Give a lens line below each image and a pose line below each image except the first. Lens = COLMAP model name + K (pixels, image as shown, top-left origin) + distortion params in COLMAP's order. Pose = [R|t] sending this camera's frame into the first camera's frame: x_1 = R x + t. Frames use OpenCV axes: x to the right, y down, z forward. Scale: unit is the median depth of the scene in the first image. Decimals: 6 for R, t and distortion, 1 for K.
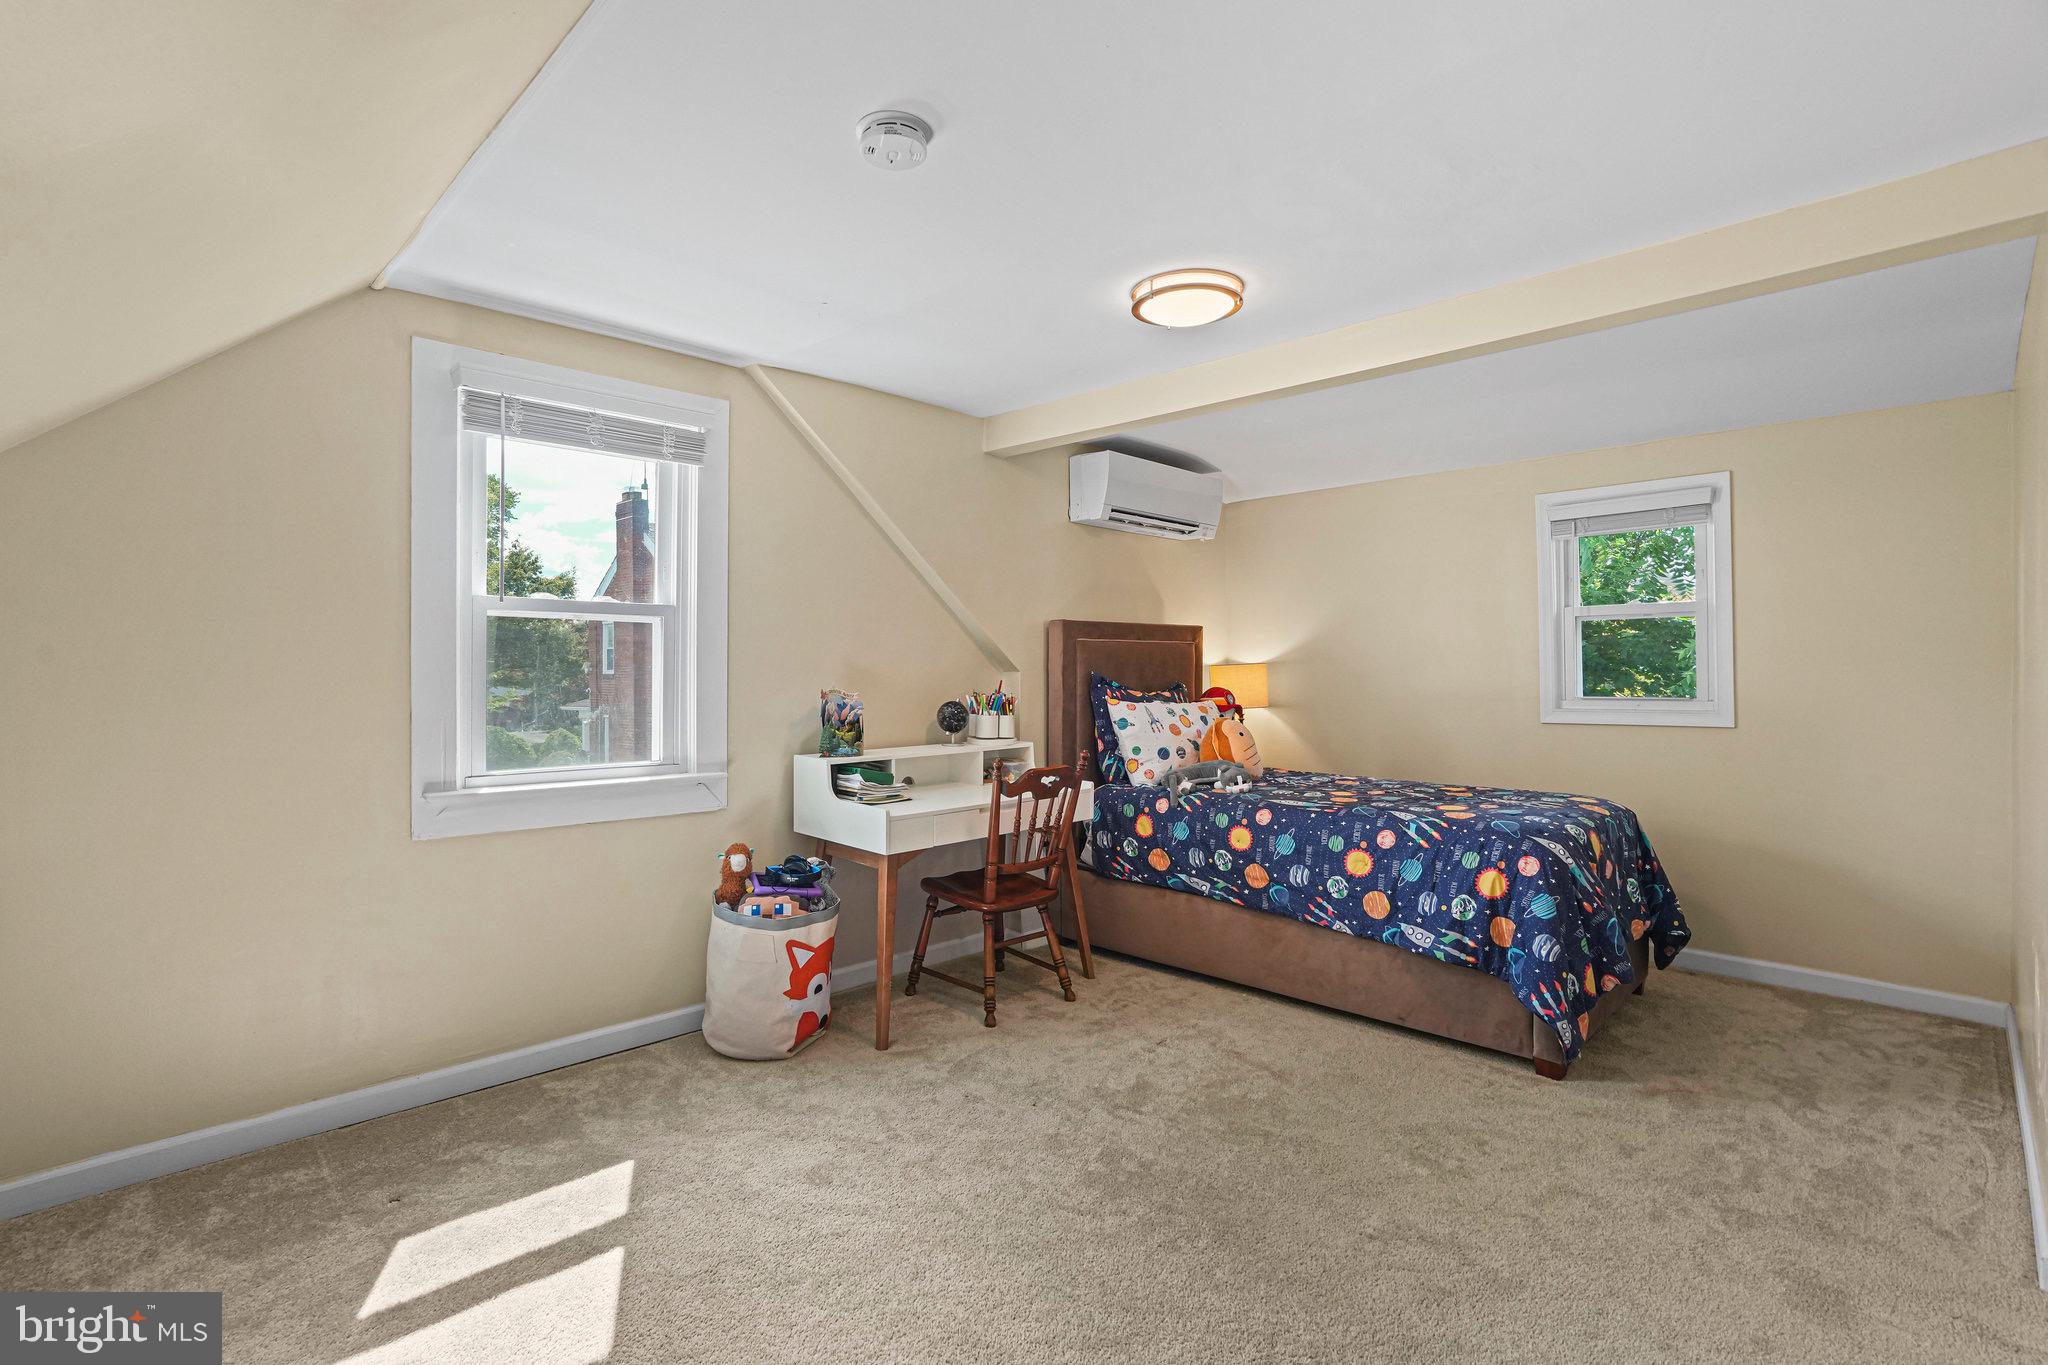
lens RADIAL K [[951.5, 0, 1020.5], [0, 951.5, 677.2], [0, 0, 1]] dist [-0.017498, 0.004470]
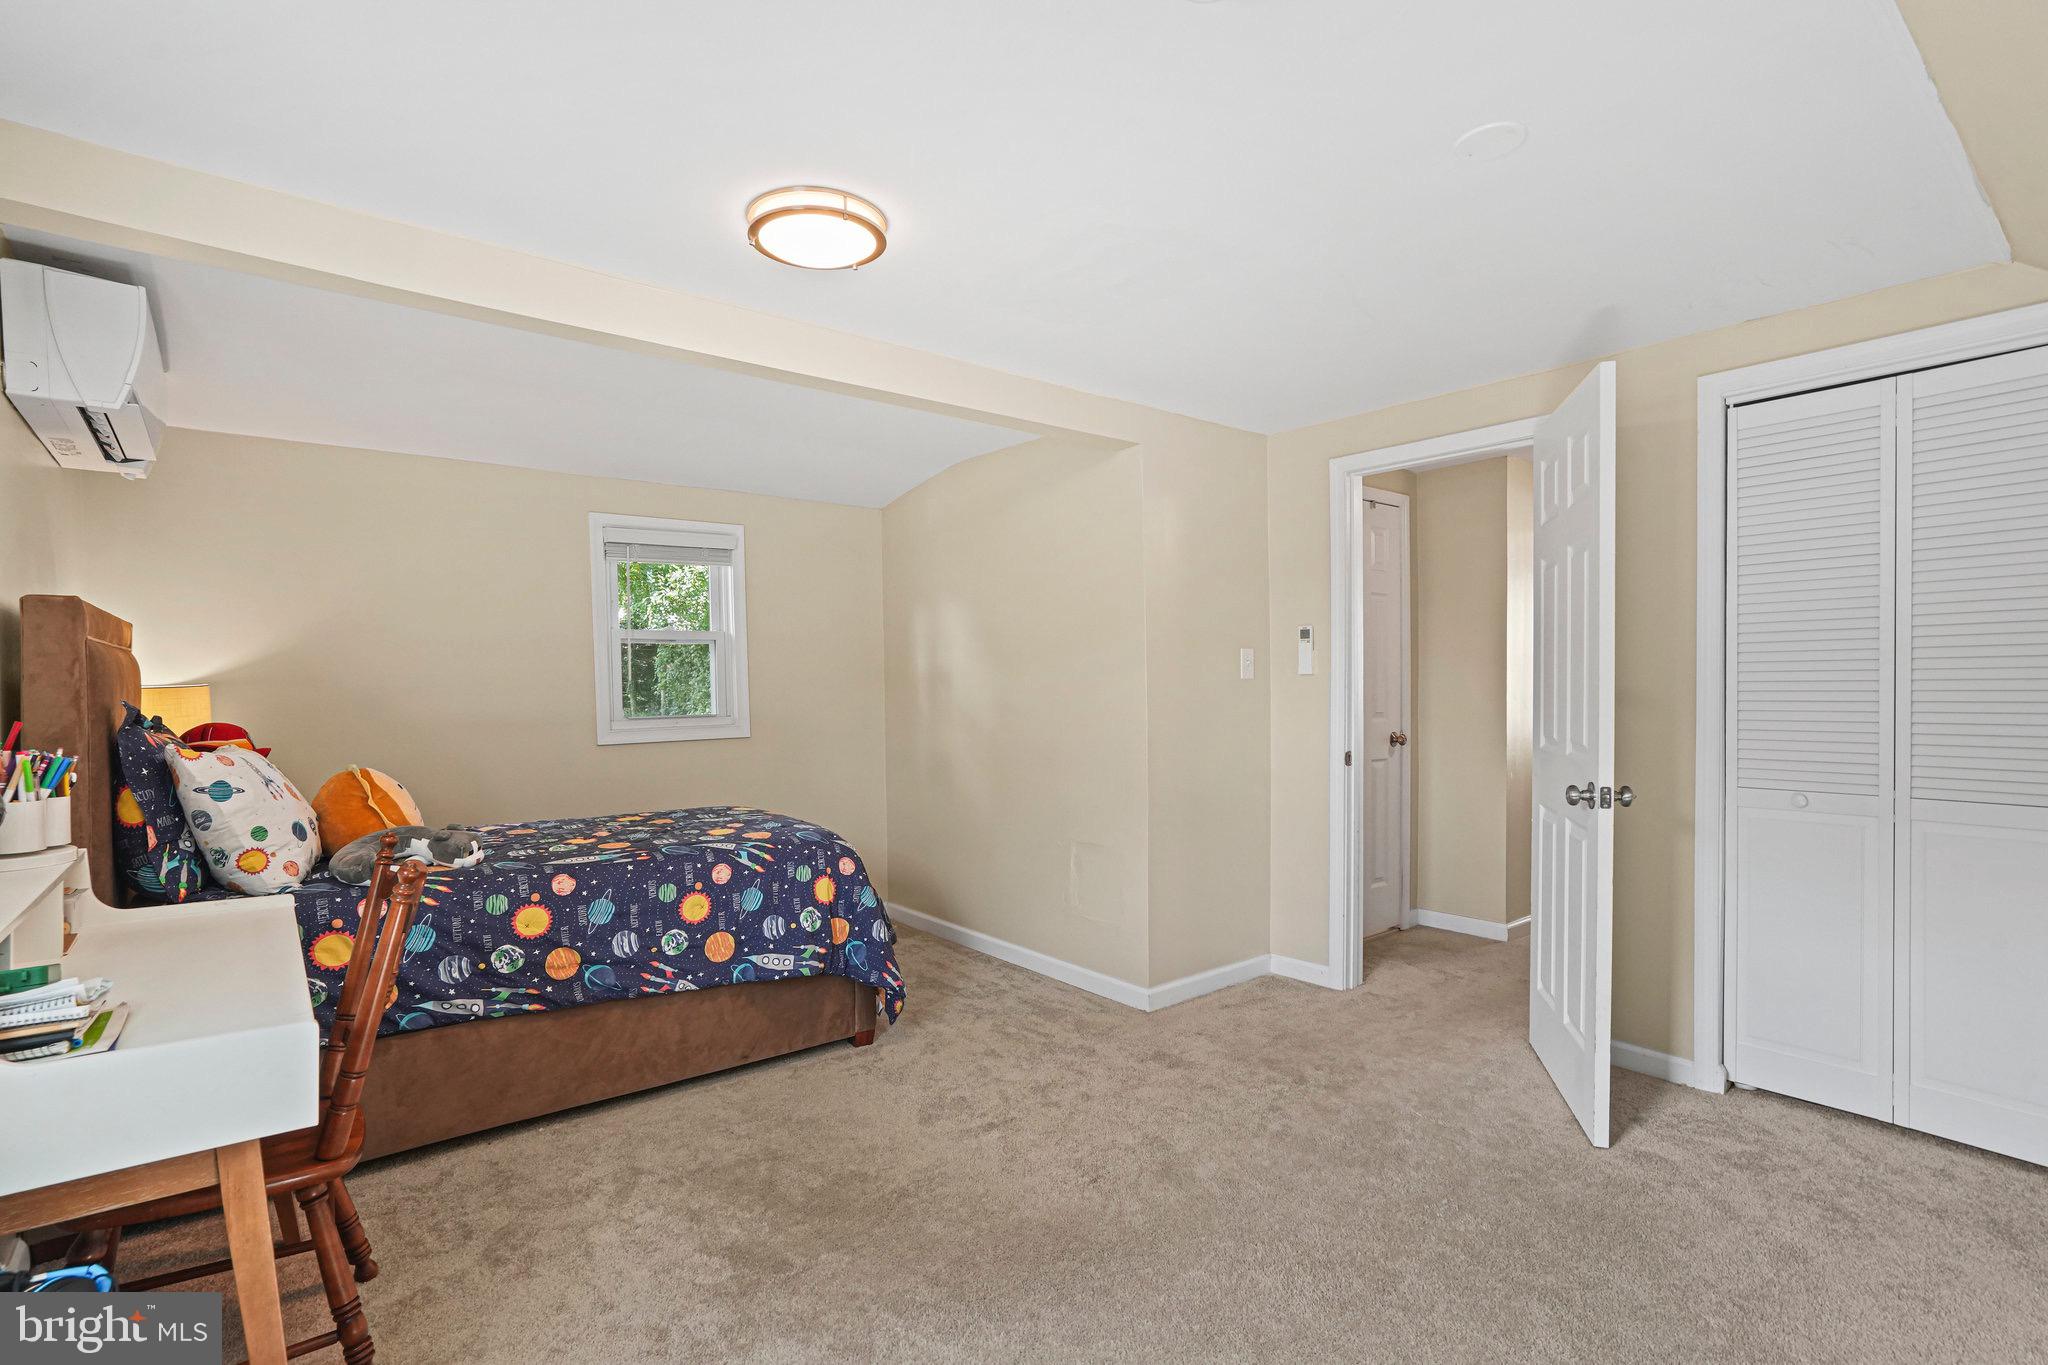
lens RADIAL K [[951.5, 0, 1023.6], [0, 951.5, 681.0], [0, 0, 1]] dist [-0.017498, 0.004470]
pose [[0.126856, 0.001802, 0.991920, -0.496061], [0.009600, 0.999949, -0.003044, -0.013159], [-0.991875, 0.009909, 0.126832, 0.575498]]
